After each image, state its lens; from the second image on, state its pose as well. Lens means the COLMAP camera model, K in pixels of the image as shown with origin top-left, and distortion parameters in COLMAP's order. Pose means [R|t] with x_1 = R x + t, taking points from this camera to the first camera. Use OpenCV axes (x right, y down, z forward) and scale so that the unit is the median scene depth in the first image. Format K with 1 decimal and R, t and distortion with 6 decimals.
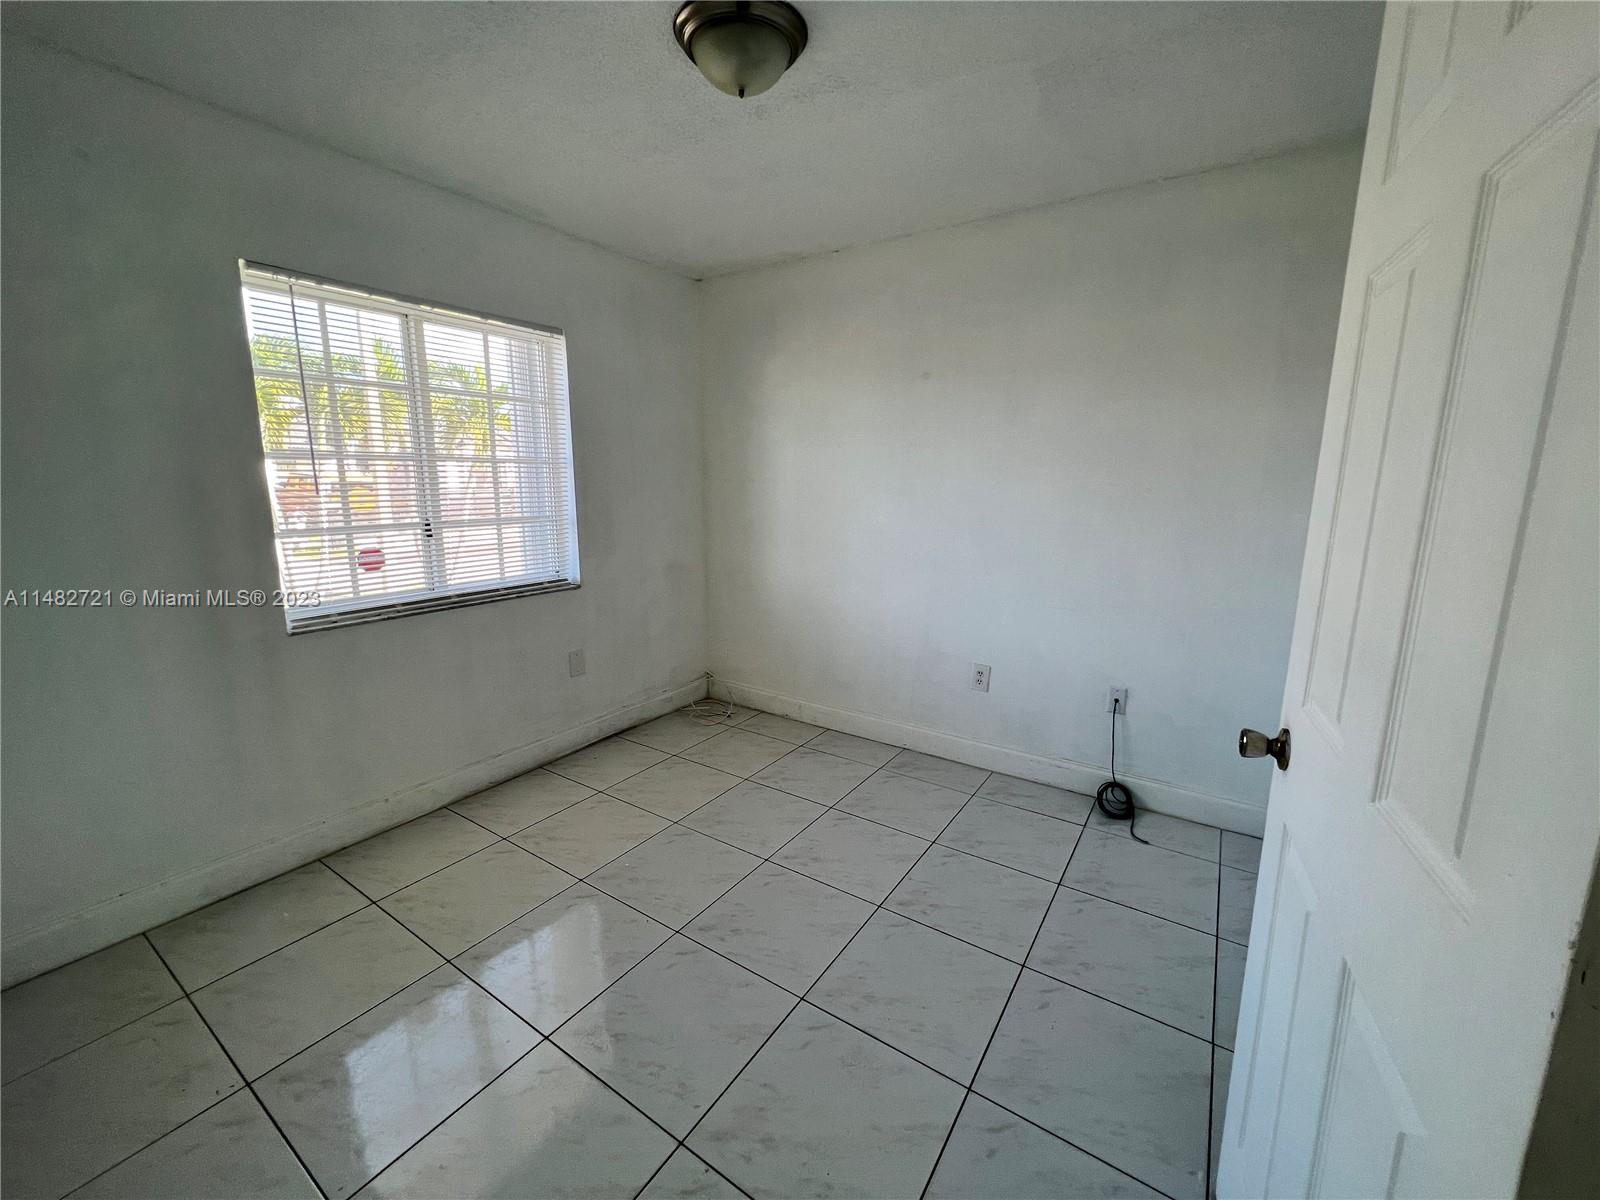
lens RADIAL K [[644.6, 0, 802.3], [0, 644.6, 586.9], [0, 0, 1]] dist [-0.000448, -0.000063]
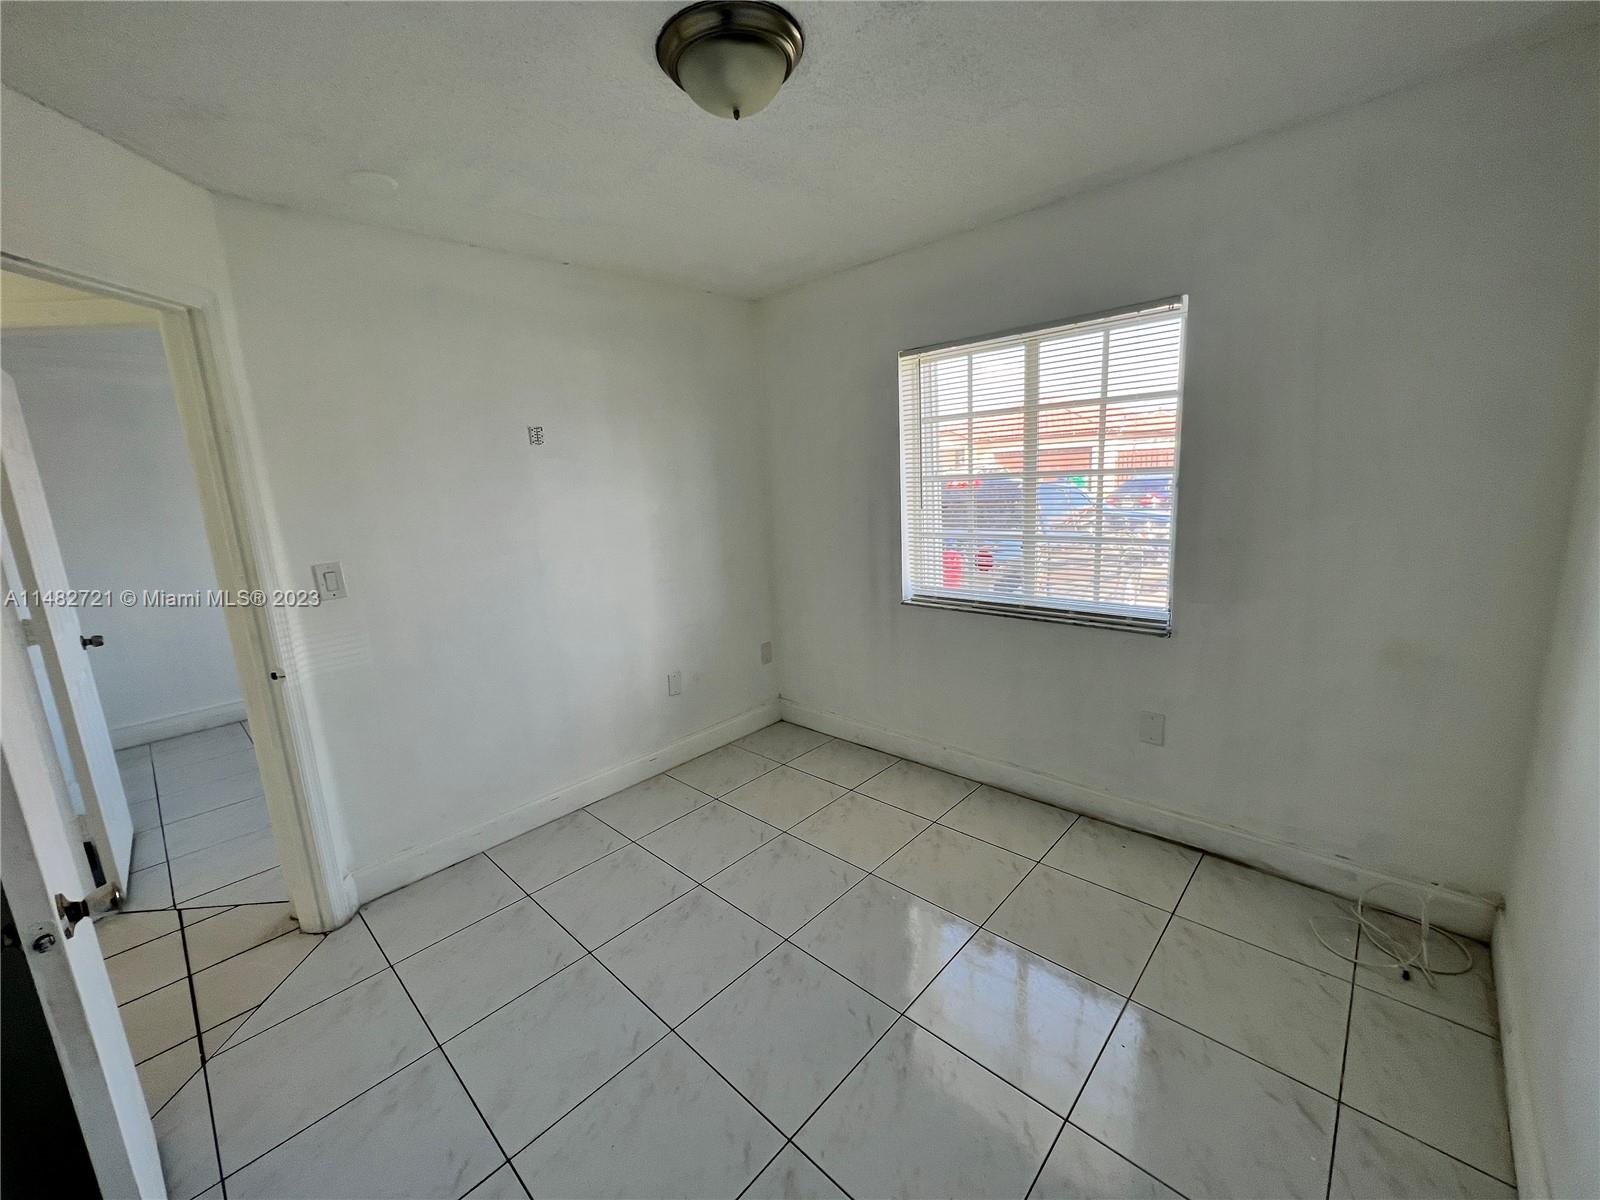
lens RADIAL K [[620.8, 0, 789.1], [0, 620.8, 593.8], [0, 0, 1]] dist [0.044615, 0.000153]
pose [[-0.147053, 0.155772, -0.976786, 0.494791], [-0.139768, 0.974341, 0.176424, -0.126544], [0.979204, 0.162467, -0.121508, 0.715881]]
